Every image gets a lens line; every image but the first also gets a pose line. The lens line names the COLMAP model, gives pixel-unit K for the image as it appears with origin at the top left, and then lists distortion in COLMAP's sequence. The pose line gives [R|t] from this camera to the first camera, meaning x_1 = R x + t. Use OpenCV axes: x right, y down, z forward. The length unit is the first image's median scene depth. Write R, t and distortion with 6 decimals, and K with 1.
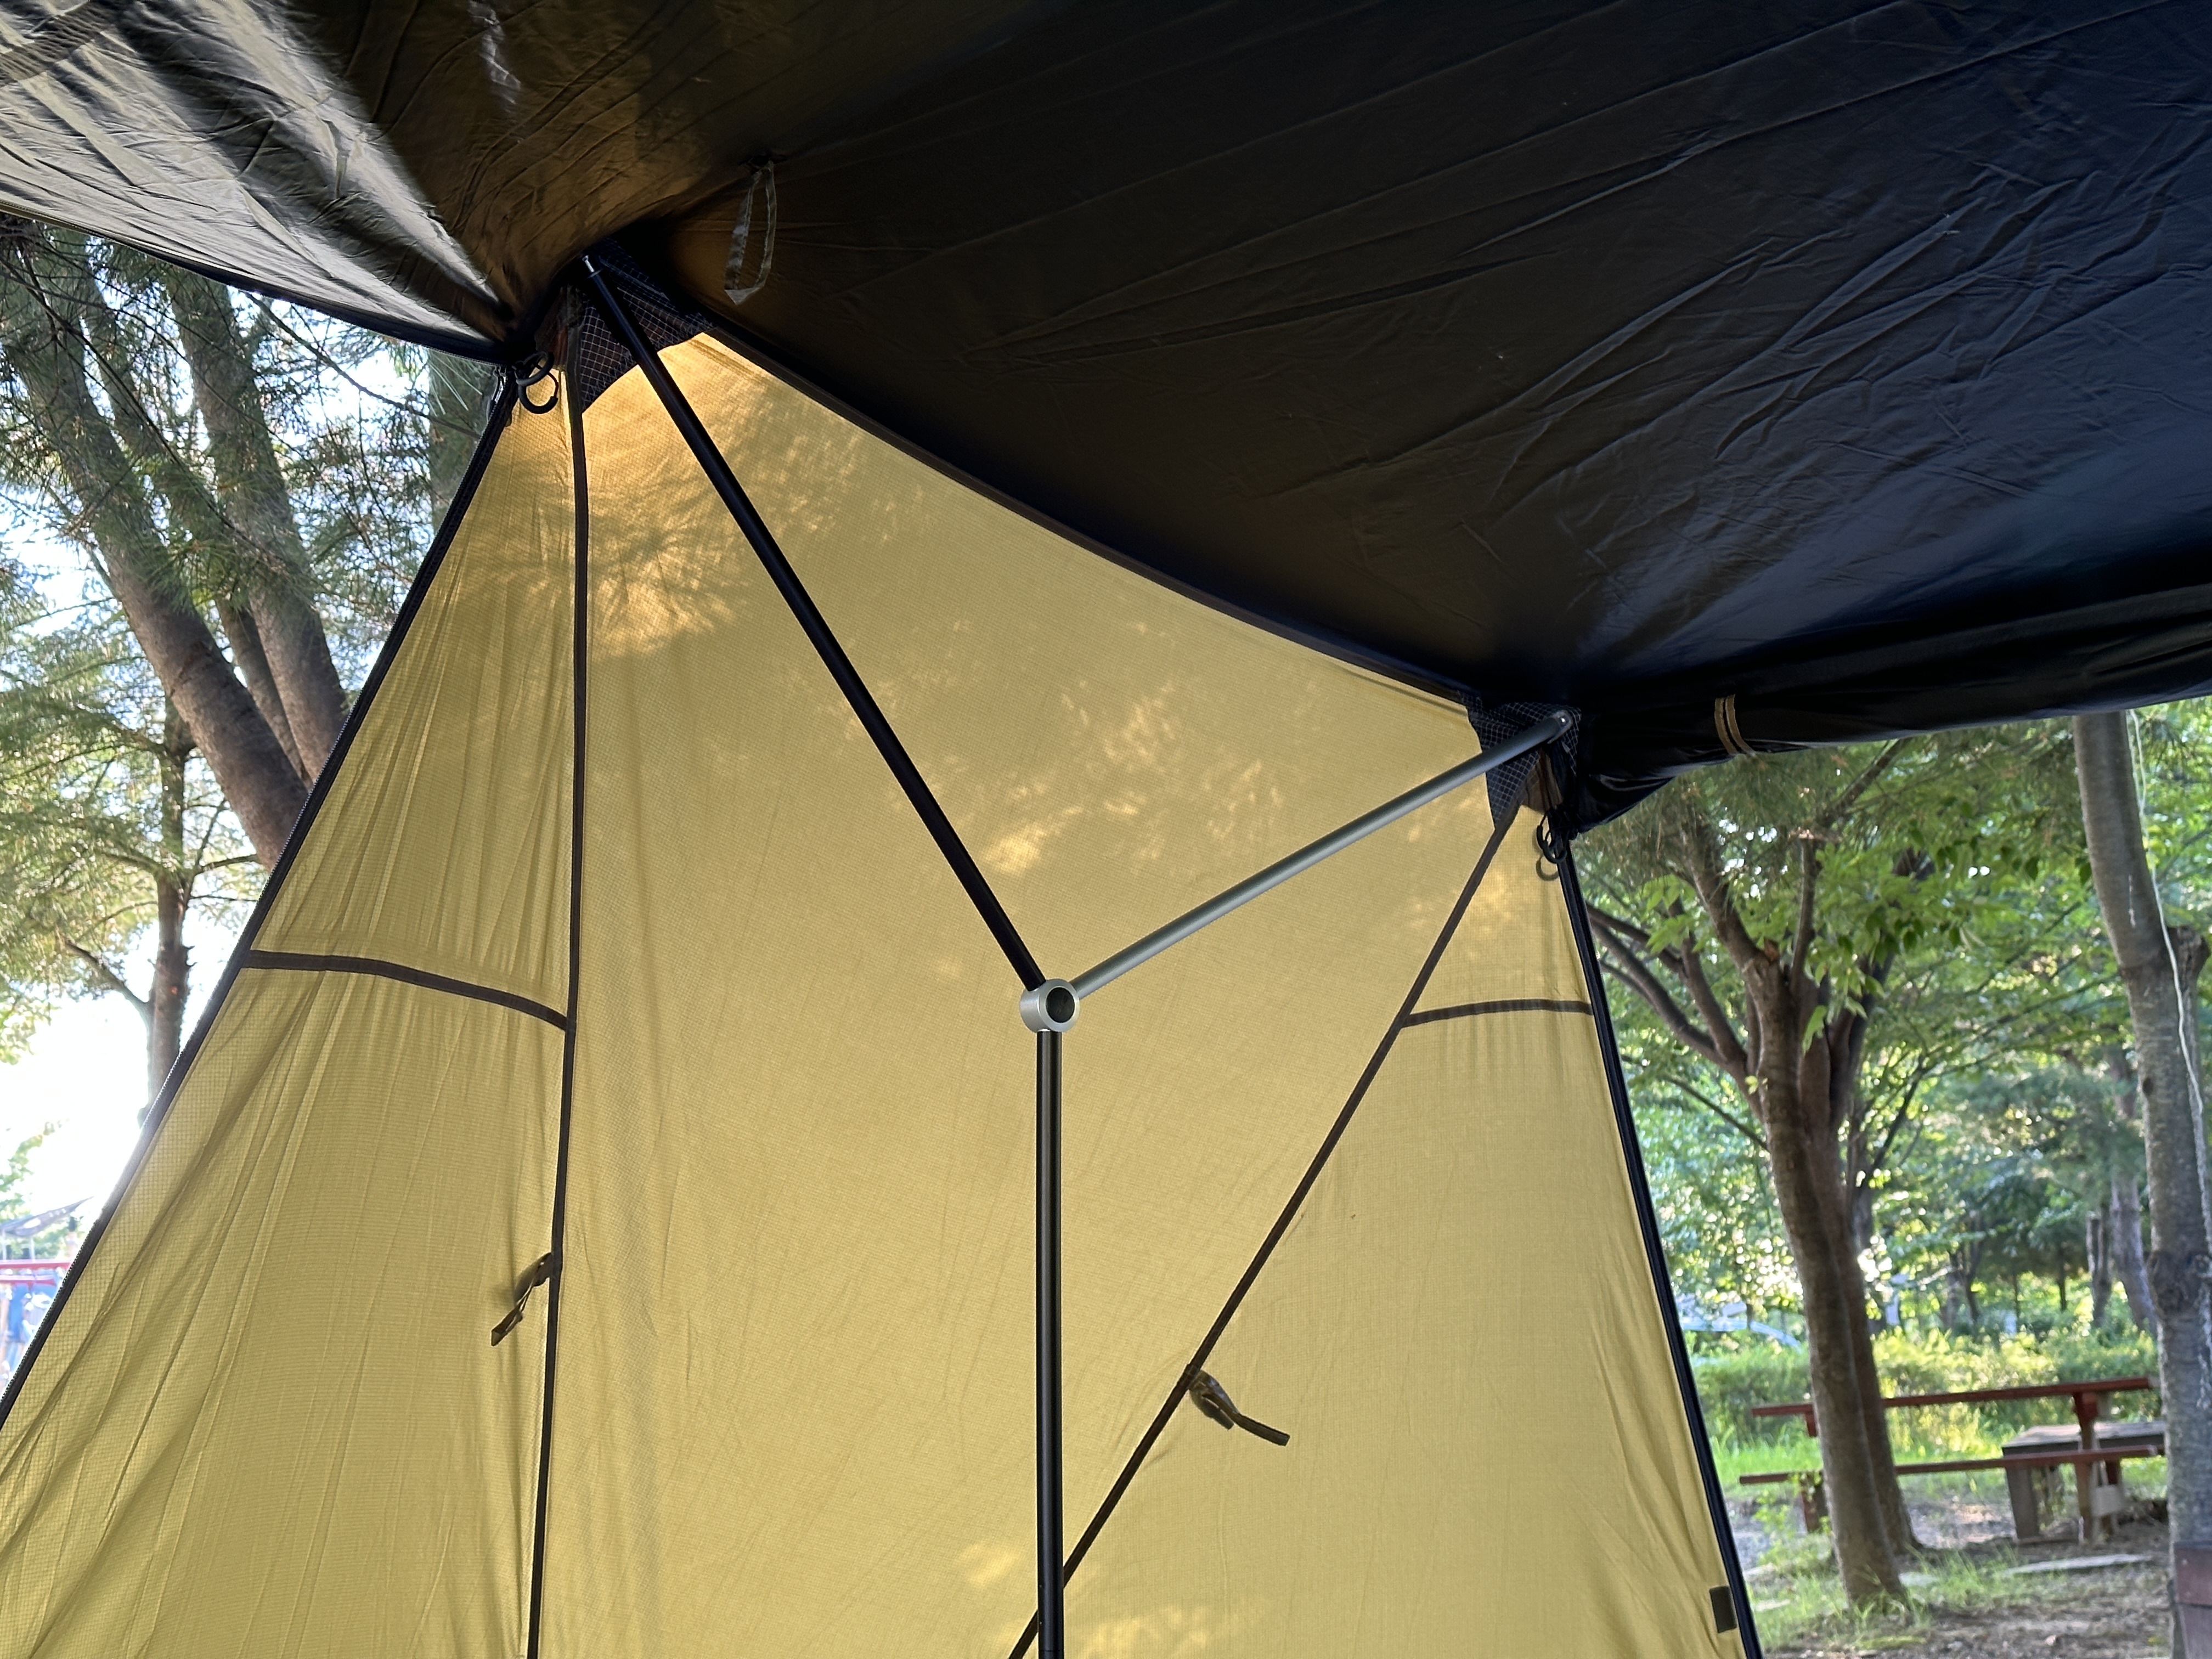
lens RADIAL K [[2979.1, 0, 1106.0], [0, 2979.1, 829.5], [0, 0, 1]] dist [0.052320, 0.092005]
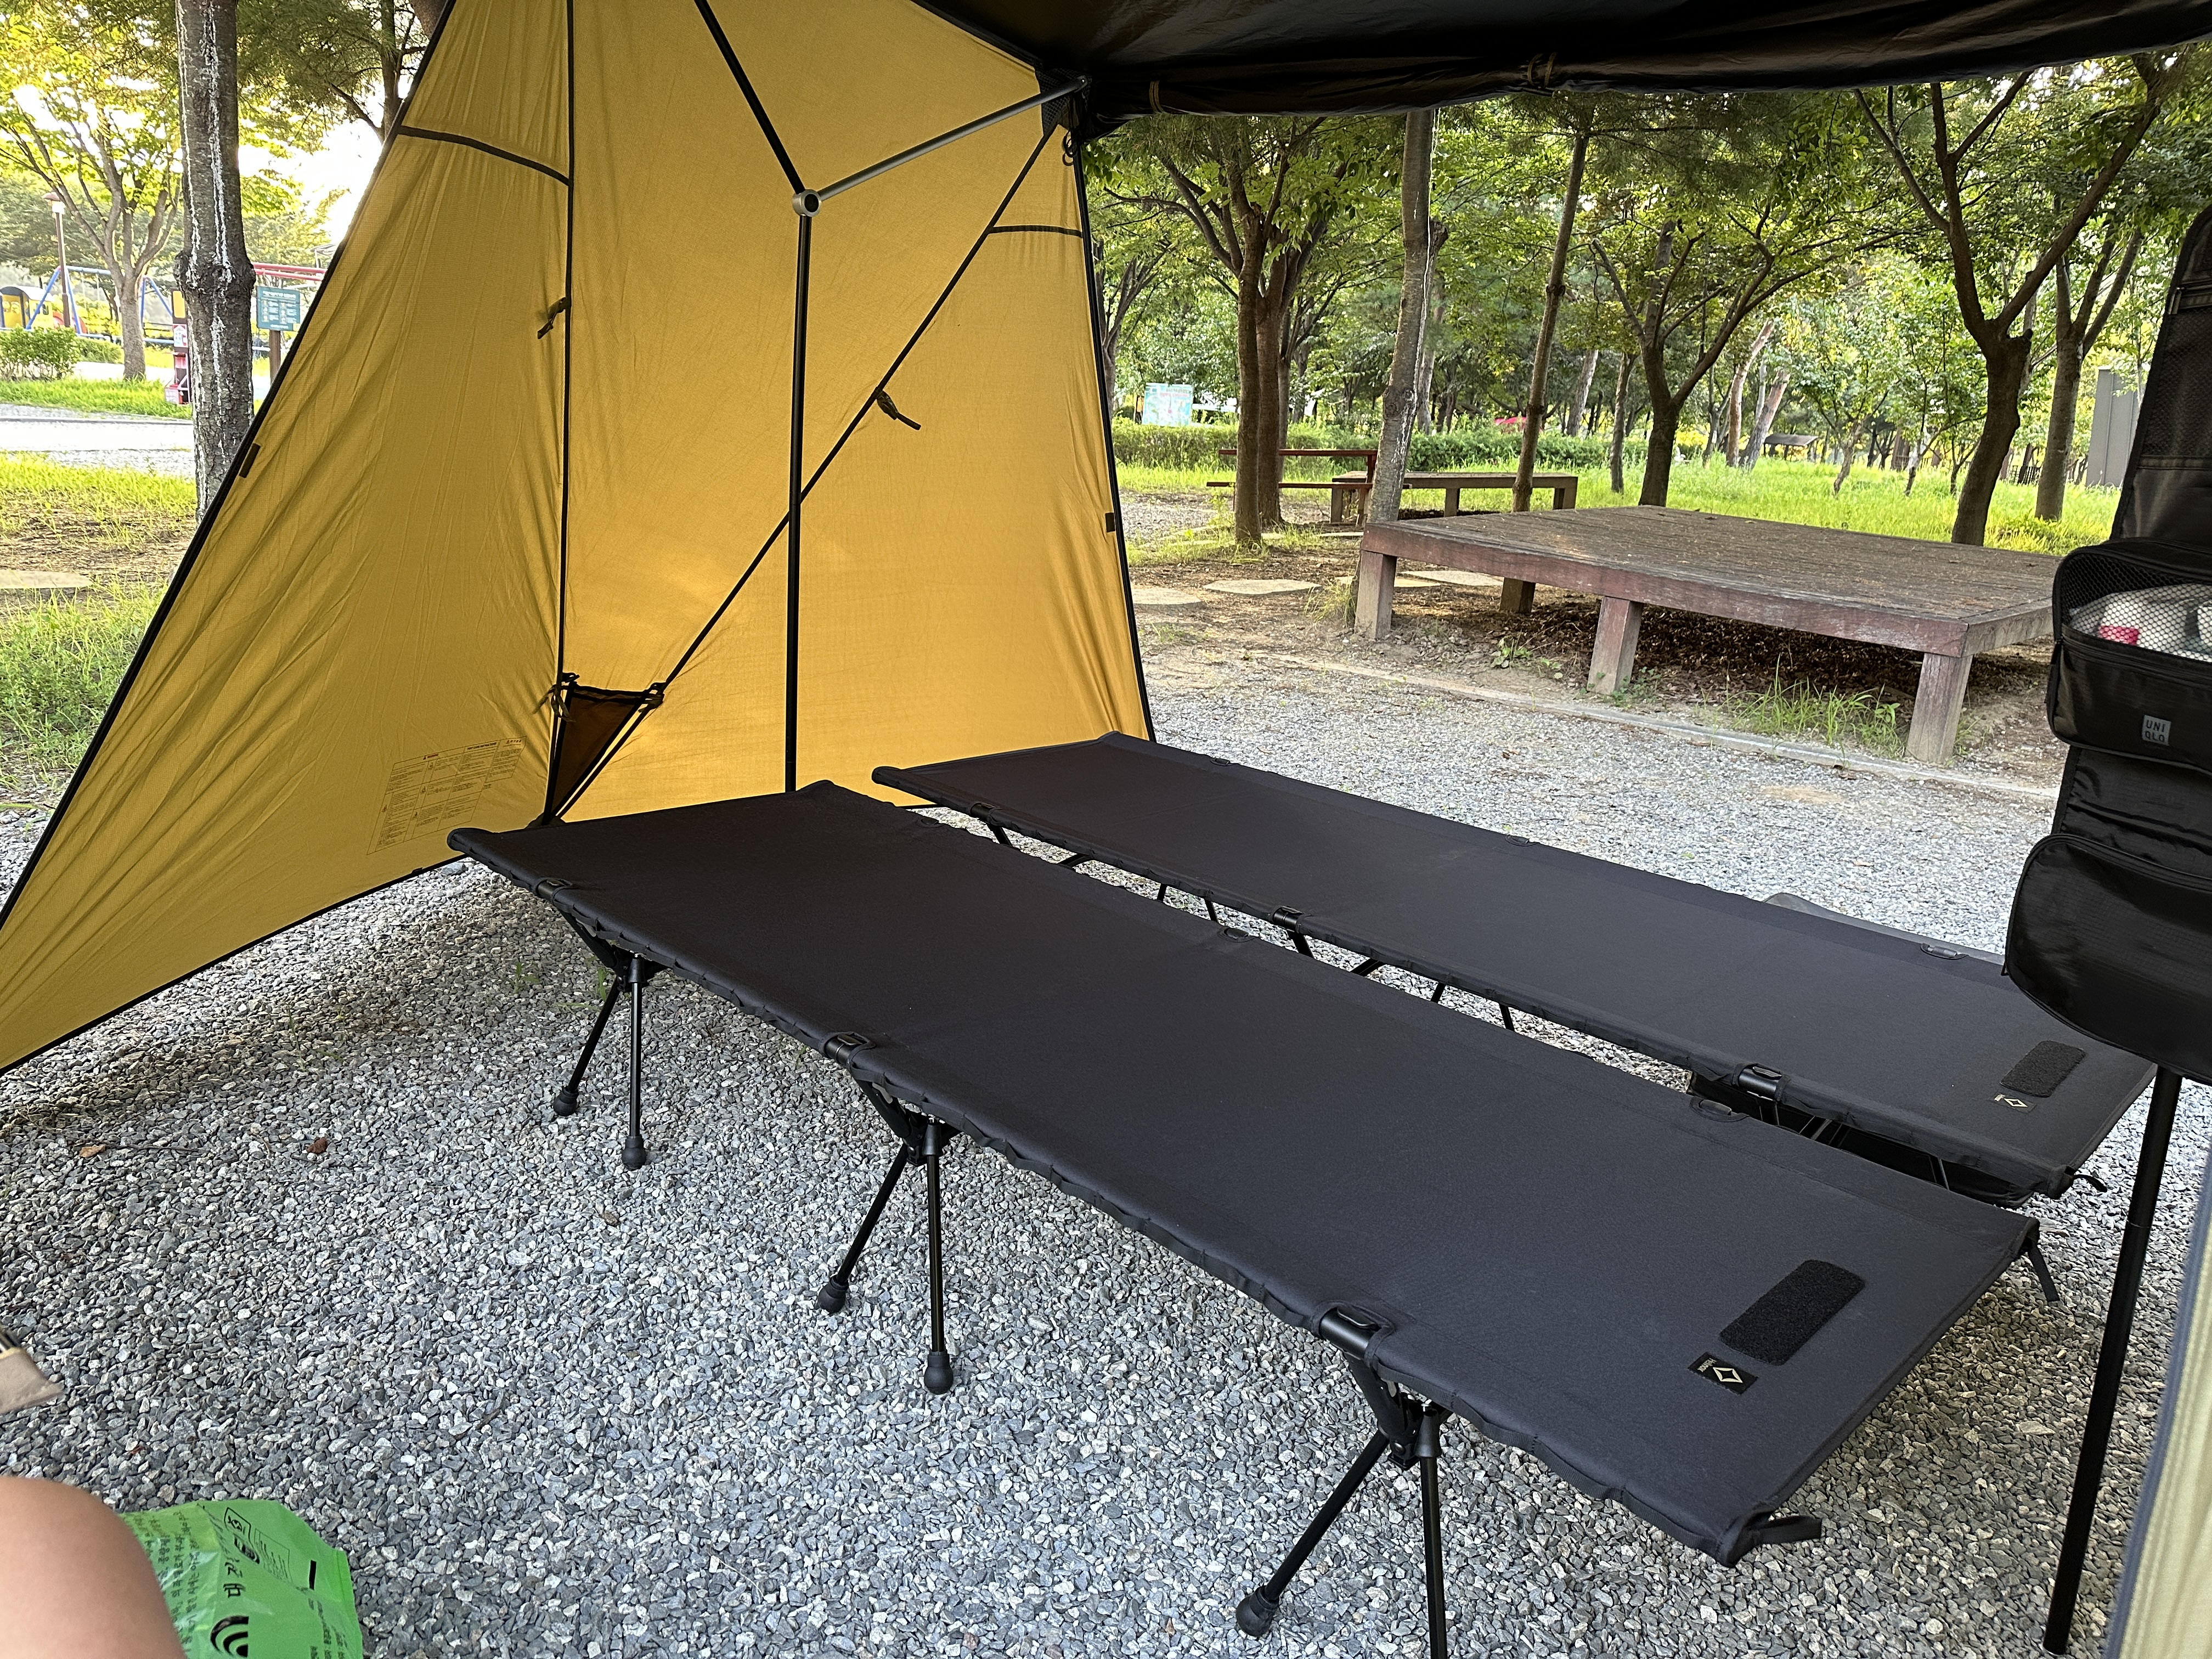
lens RADIAL K [[1619.8, 0, 1106.0], [0, 1619.8, 829.5], [0, 0, 1]] dist [0.032470, 0.001015]
pose [[0.991509, 0.080127, 0.102421, 0.099144], [-0.115432, 0.904995, 0.409462, -0.032746], [-0.059882, -0.417808, 0.906560, -0.216265]]
